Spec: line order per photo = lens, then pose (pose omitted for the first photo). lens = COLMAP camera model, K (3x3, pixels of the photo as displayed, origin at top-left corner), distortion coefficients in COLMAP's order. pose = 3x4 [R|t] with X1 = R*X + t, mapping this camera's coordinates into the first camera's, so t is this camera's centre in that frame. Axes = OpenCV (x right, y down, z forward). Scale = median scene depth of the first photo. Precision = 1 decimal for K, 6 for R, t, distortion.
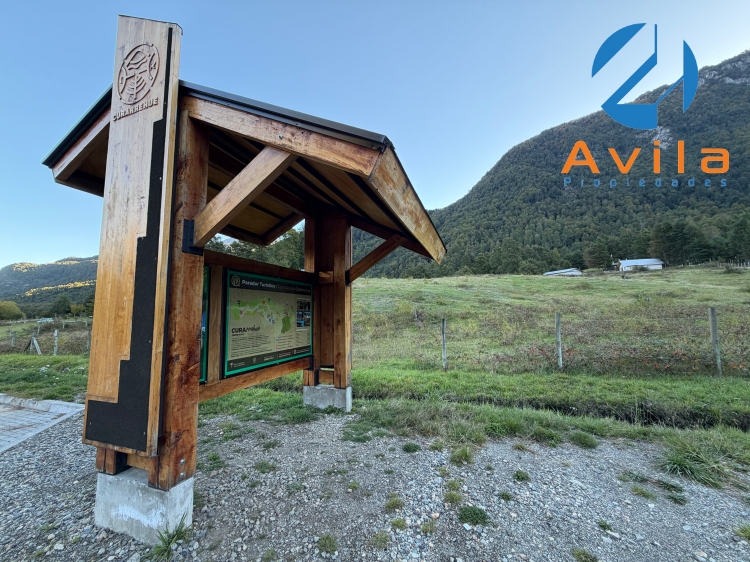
lens RADIAL K [[295.7, 0, 371.6], [0, 295.7, 283.1], [0, 0, 1]] dist [-0.000892, -0.000311]
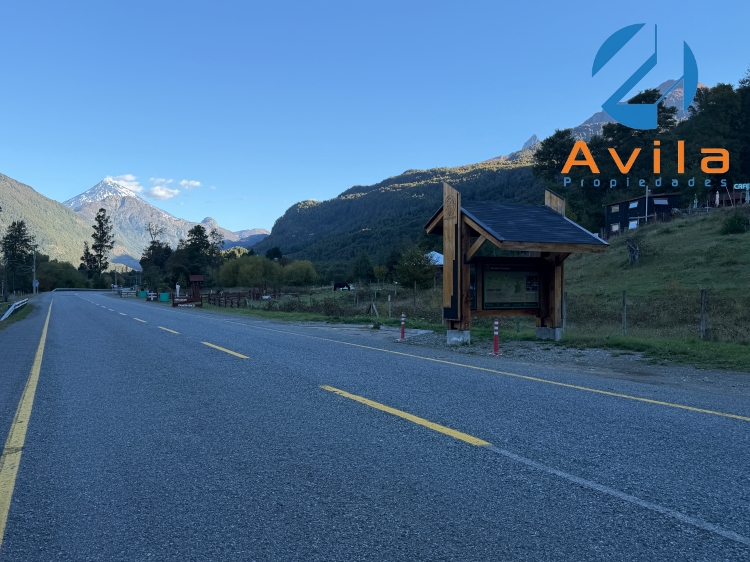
lens RADIAL K [[693.3, 0, 382.0], [0, 693.3, 282.8], [0, 0, 1]] dist [0.022858, 0.000000]
pose [[0.724363, 0.012274, -0.689310, 3.825222], [0.060146, 0.994904, 0.080920, -0.546815], [0.686791, -0.100075, 0.719933, -4.948857]]
